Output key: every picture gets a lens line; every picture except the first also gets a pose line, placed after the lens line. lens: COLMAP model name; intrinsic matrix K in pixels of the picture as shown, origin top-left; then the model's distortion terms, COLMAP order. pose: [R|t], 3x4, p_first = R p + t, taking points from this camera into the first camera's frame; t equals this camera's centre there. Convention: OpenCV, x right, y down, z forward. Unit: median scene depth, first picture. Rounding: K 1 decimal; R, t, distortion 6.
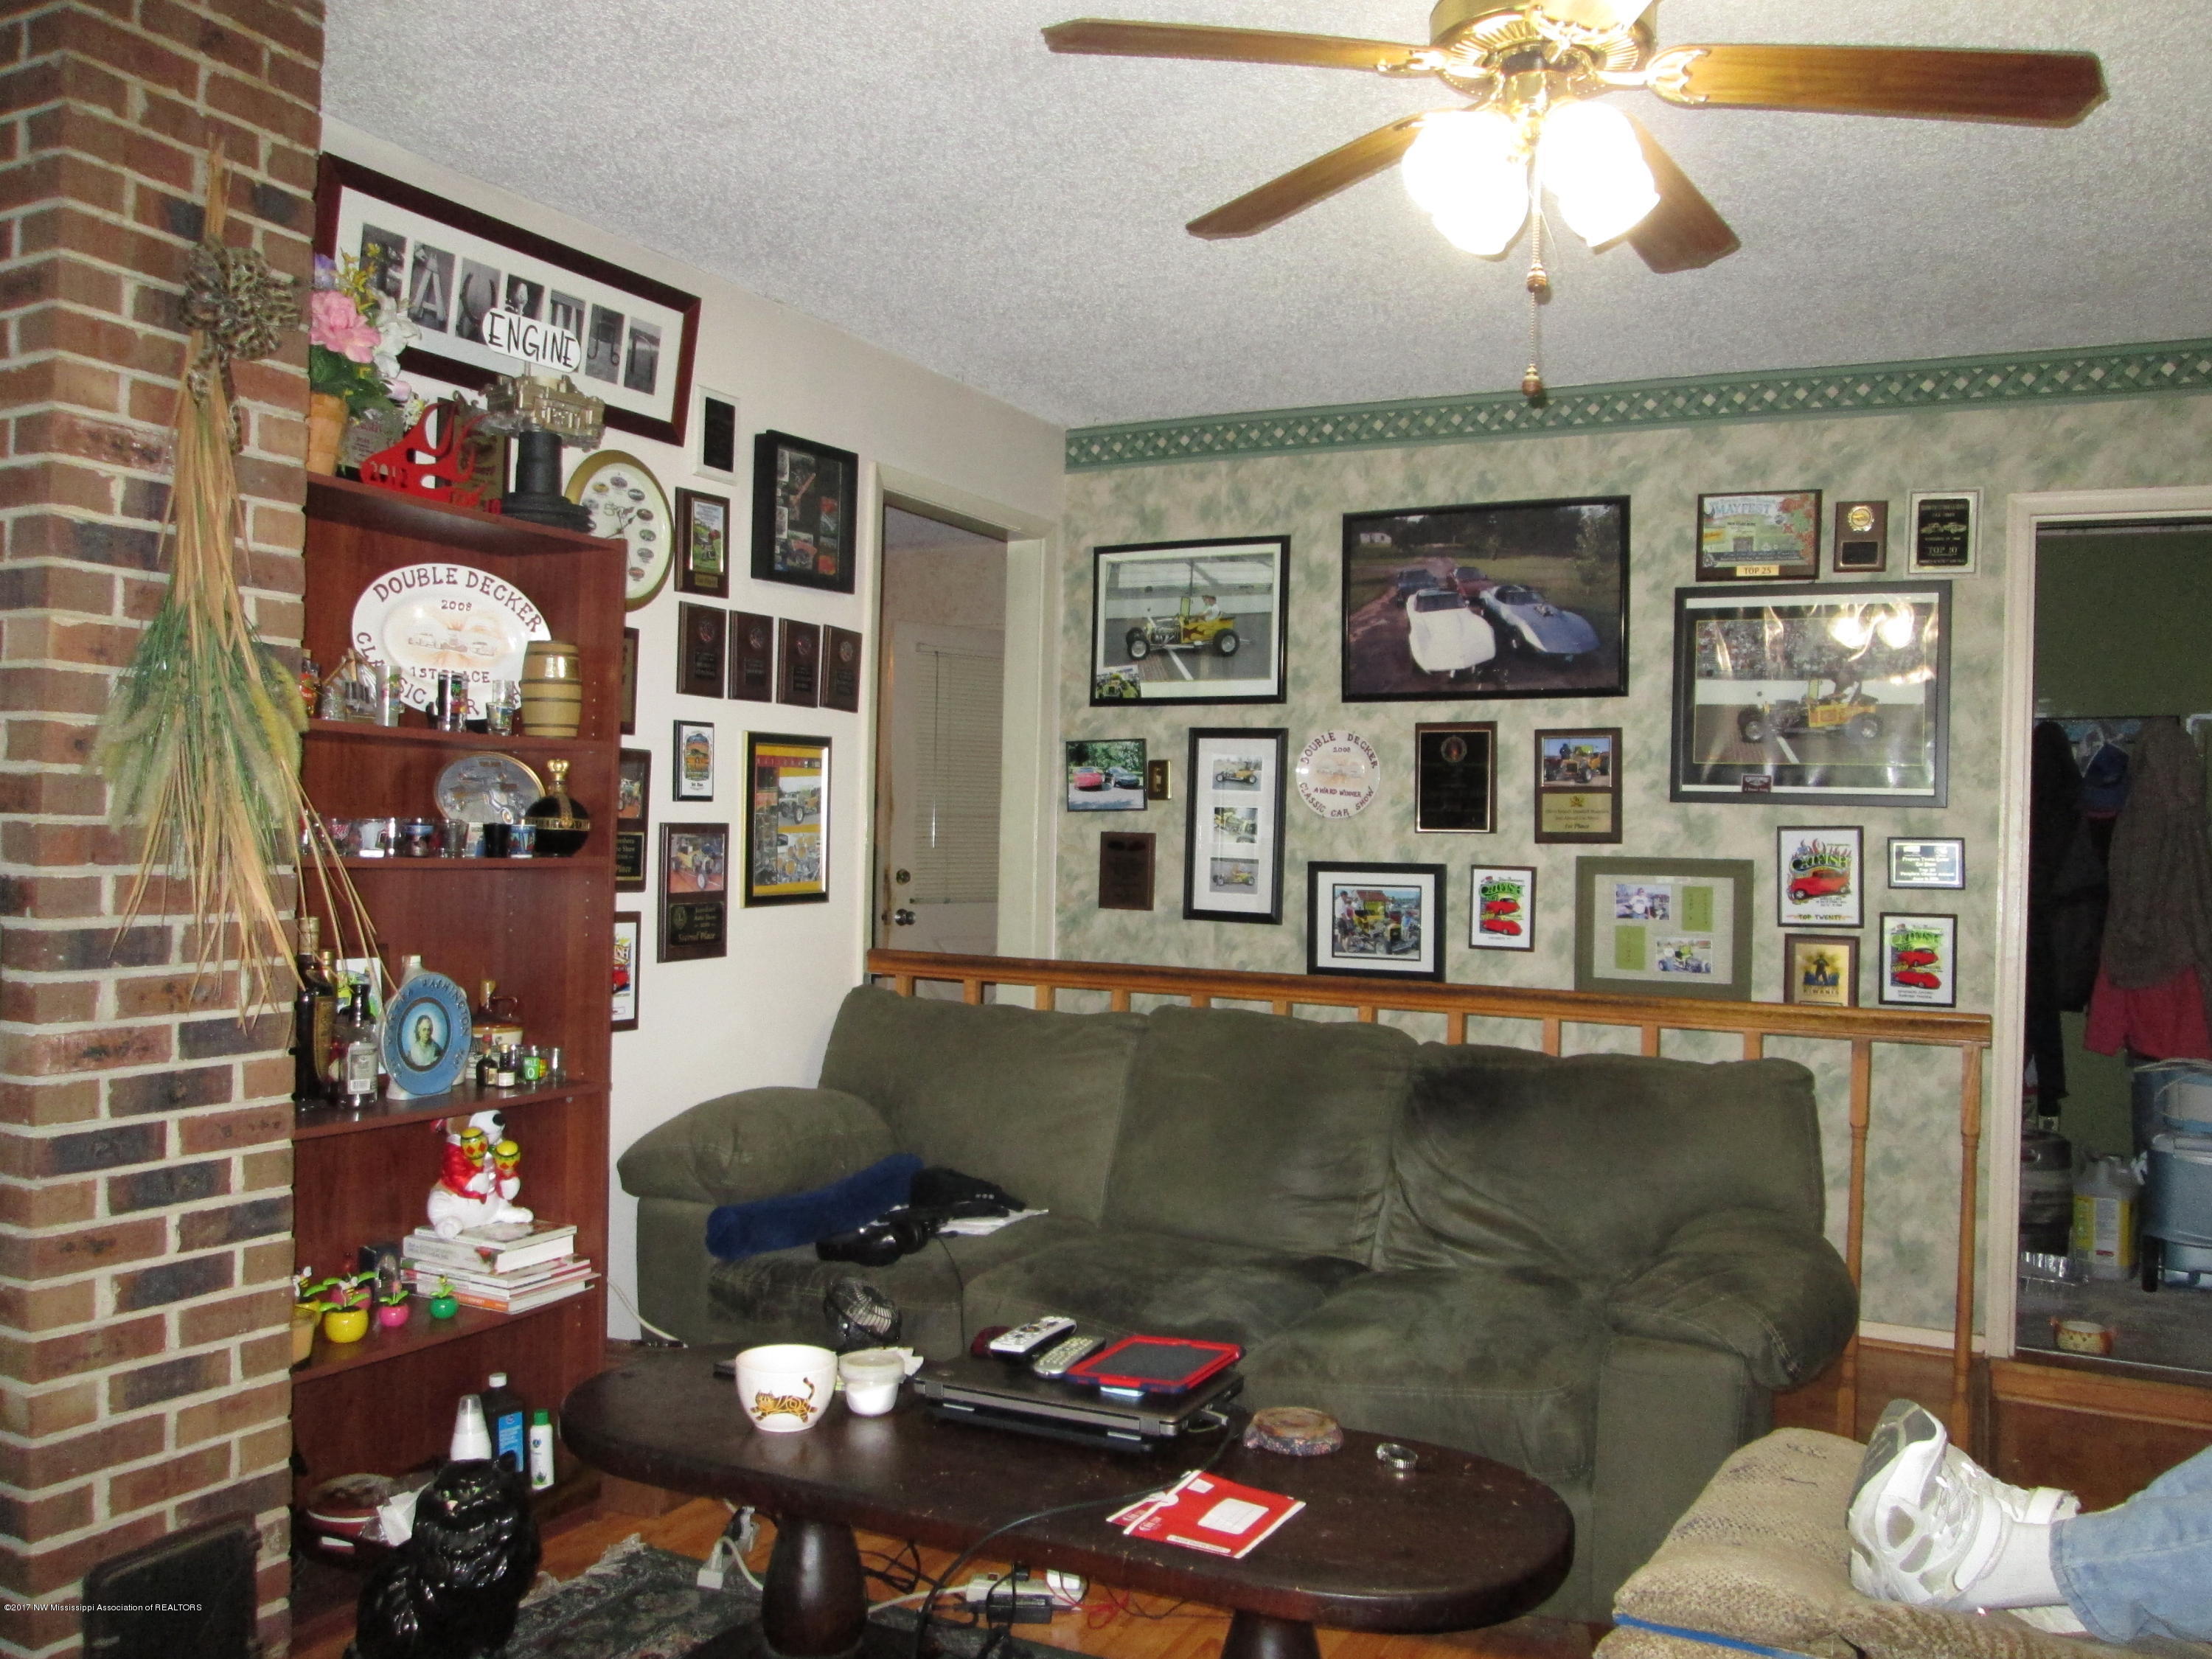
lens RADIAL K [[1840.9, 0, 1118.7], [0, 1840.9, 828.5], [0, 0, 1]] dist [-0.056199, 0.022811]
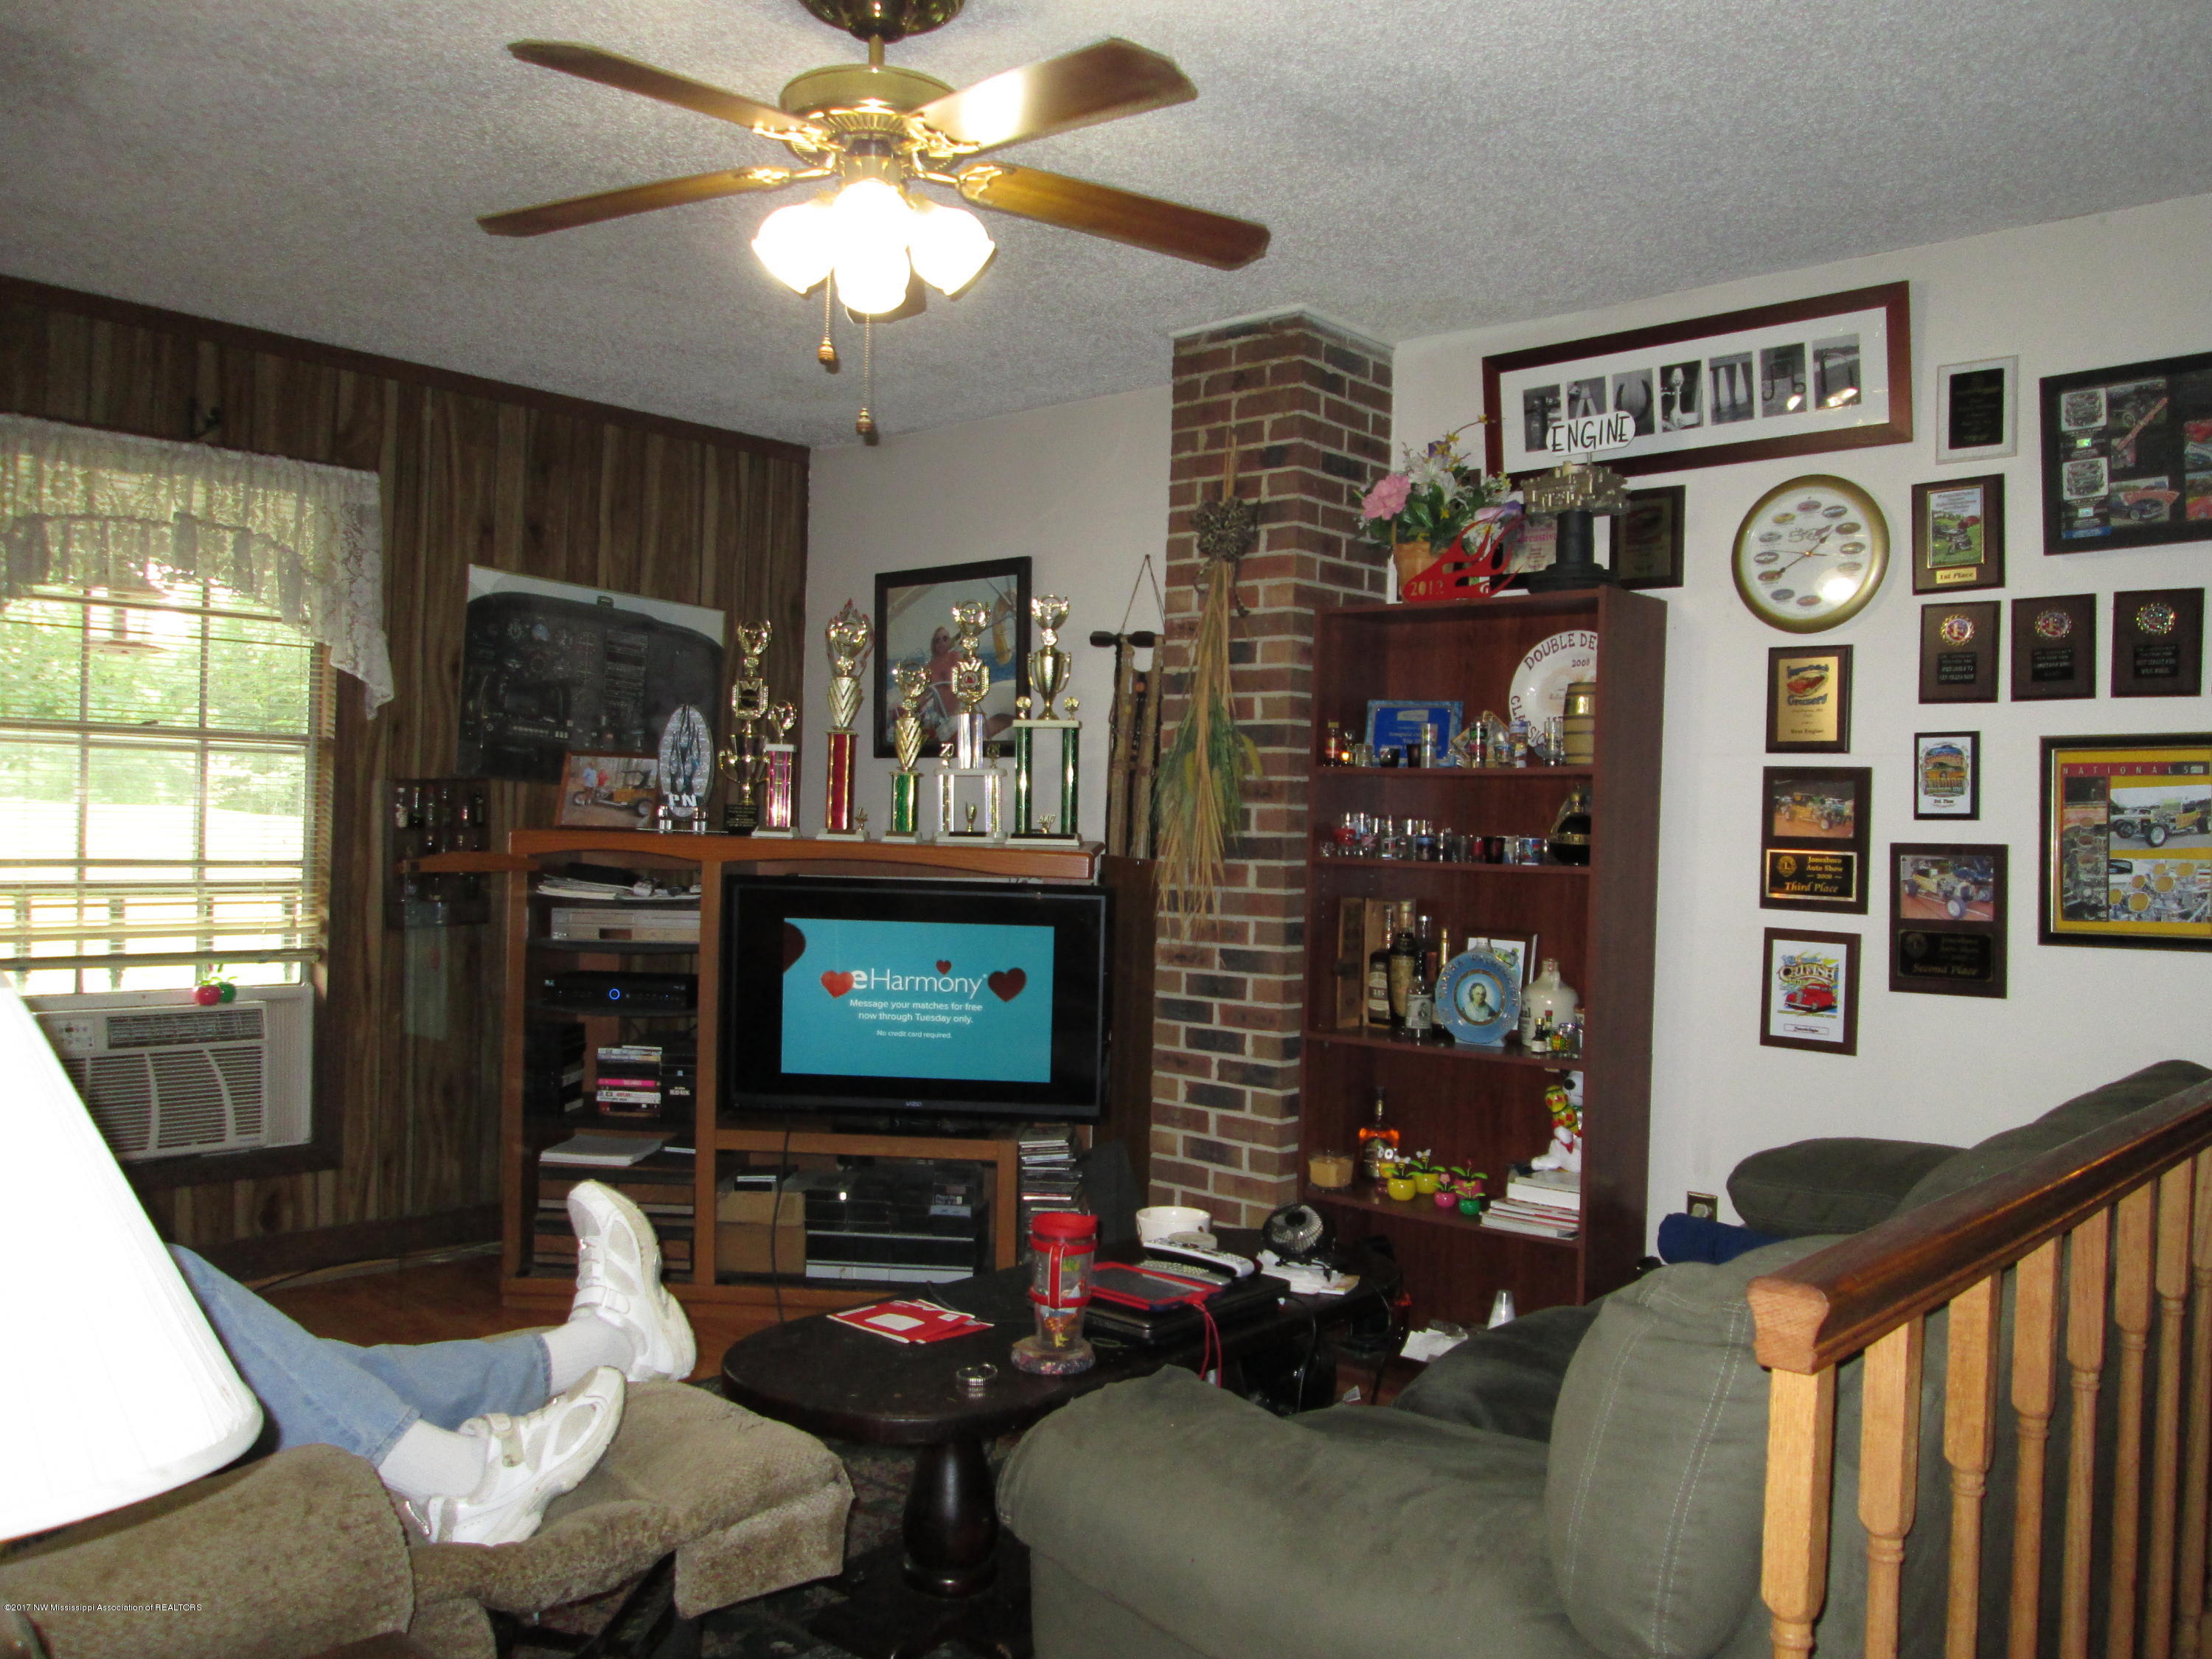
lens RADIAL K [[1840.9, 0, 1116.8], [0, 1840.9, 830.9], [0, 0, 1]] dist [-0.056199, 0.022811]
pose [[-0.266939, -0.027883, -0.963310, 0.753896], [-0.029347, 0.999353, -0.020794, 0.021548], [0.963266, 0.022720, -0.267585, 0.855262]]
